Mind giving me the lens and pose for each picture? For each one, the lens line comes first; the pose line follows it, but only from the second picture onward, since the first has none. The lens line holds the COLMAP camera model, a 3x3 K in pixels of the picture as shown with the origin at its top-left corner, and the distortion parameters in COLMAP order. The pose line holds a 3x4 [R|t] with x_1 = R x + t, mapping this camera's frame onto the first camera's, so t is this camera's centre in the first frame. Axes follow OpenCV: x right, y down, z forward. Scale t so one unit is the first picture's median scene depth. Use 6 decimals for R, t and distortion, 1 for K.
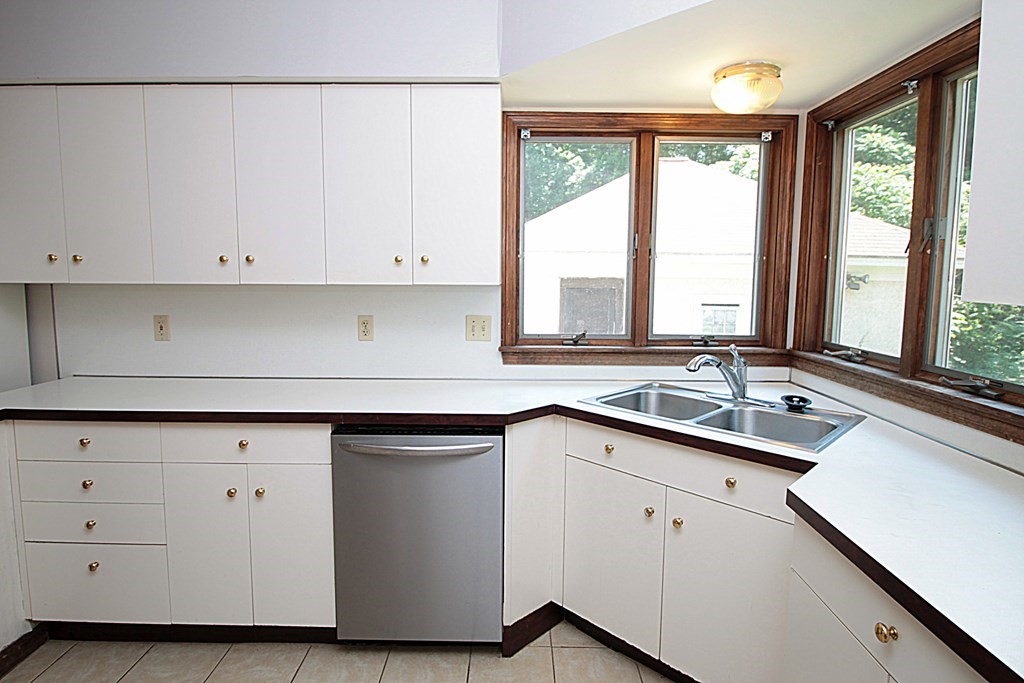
lens RADIAL K [[548.8, 0, 507.6], [0, 548.8, 329.1], [0, 0, 1]] dist [-0.014065, -0.000344]
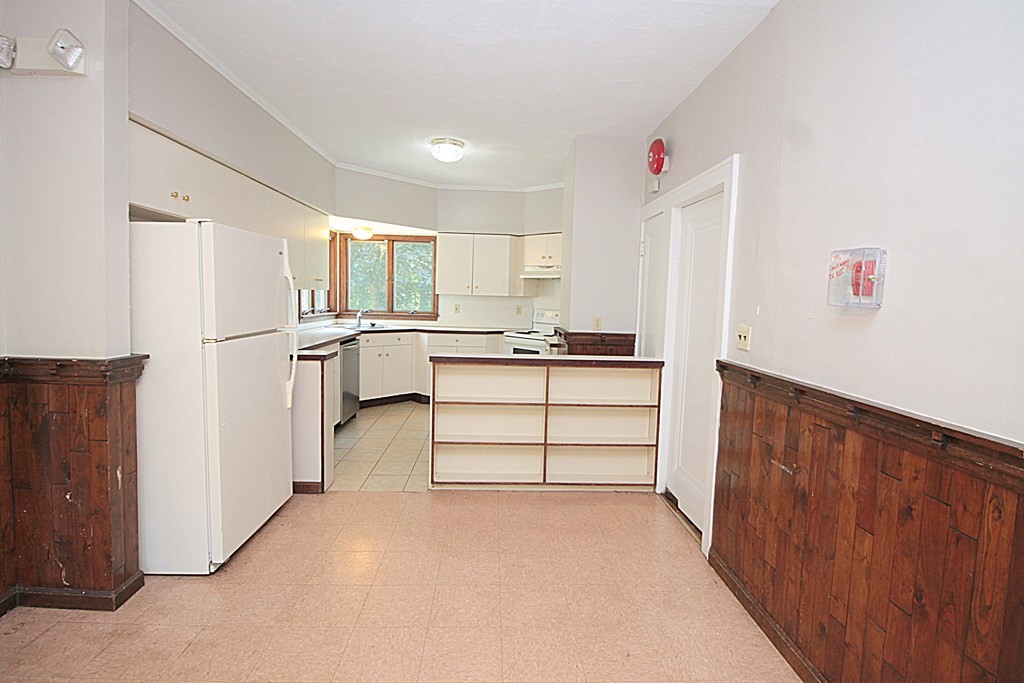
lens RADIAL K [[504.7, 0, 513.4], [0, 504.7, 328.0], [0, 0, 1]] dist [-0.000483, -0.012566]
pose [[-0.054875, -0.070899, 0.995973, -2.398702], [0.071470, 0.994638, 0.074742, -0.015607], [-0.995932, 0.075283, -0.049514, 0.226385]]
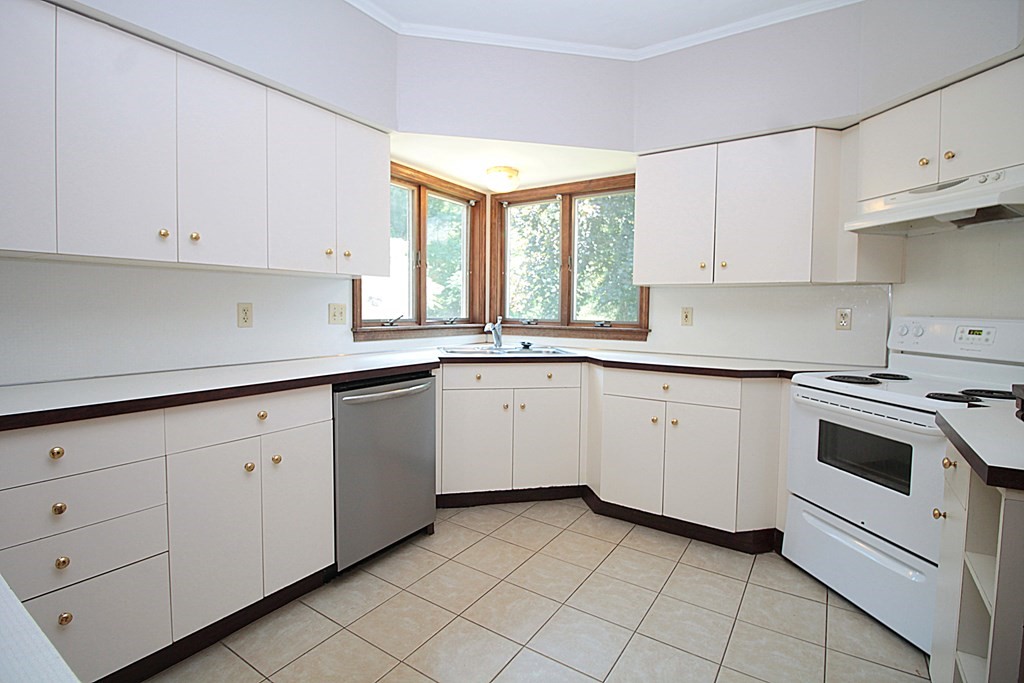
lens RADIAL K [[488.9, 0, 511.0], [0, 488.9, 327.7], [0, 0, 1]] dist [-0.001581, -0.011472]
pose [[0.539869, -0.032848, 0.841108, -0.845688], [0.074783, 0.997159, -0.009058, 0.075498], [-0.838420, 0.067790, 0.540792, 0.080622]]
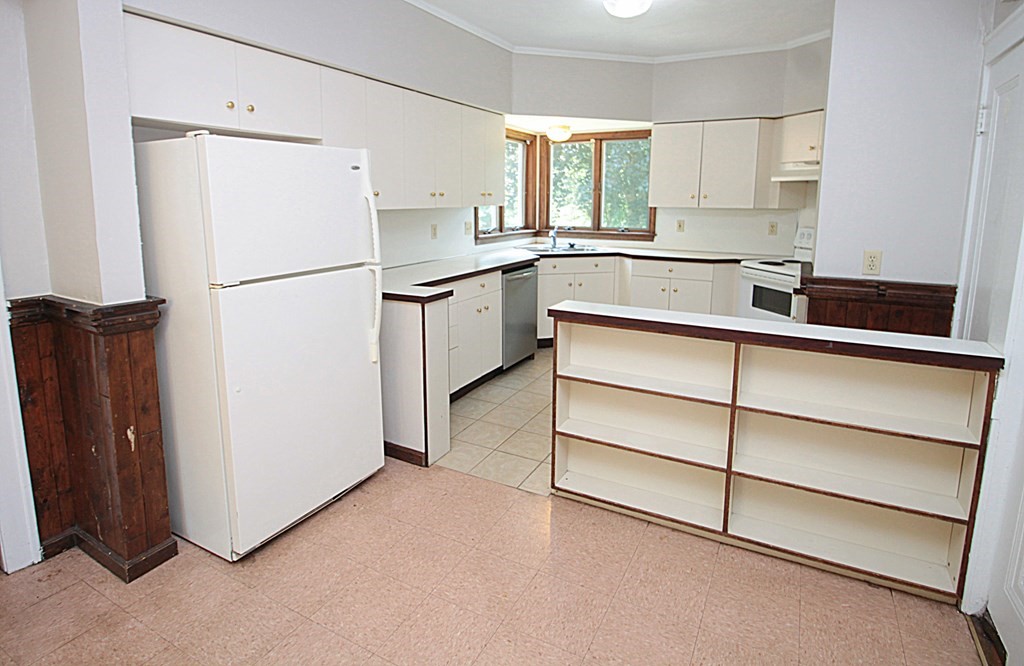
lens RADIAL K [[544.1, 0, 503.1], [0, 544.1, 275.6], [0, 0, 1]] dist [-0.013240, -0.001731]
pose [[0.467452, -0.130557, 0.874325, -1.890950], [0.084991, 0.991090, 0.102553, -0.024757], [-0.879923, 0.026371, 0.474383, -0.035216]]
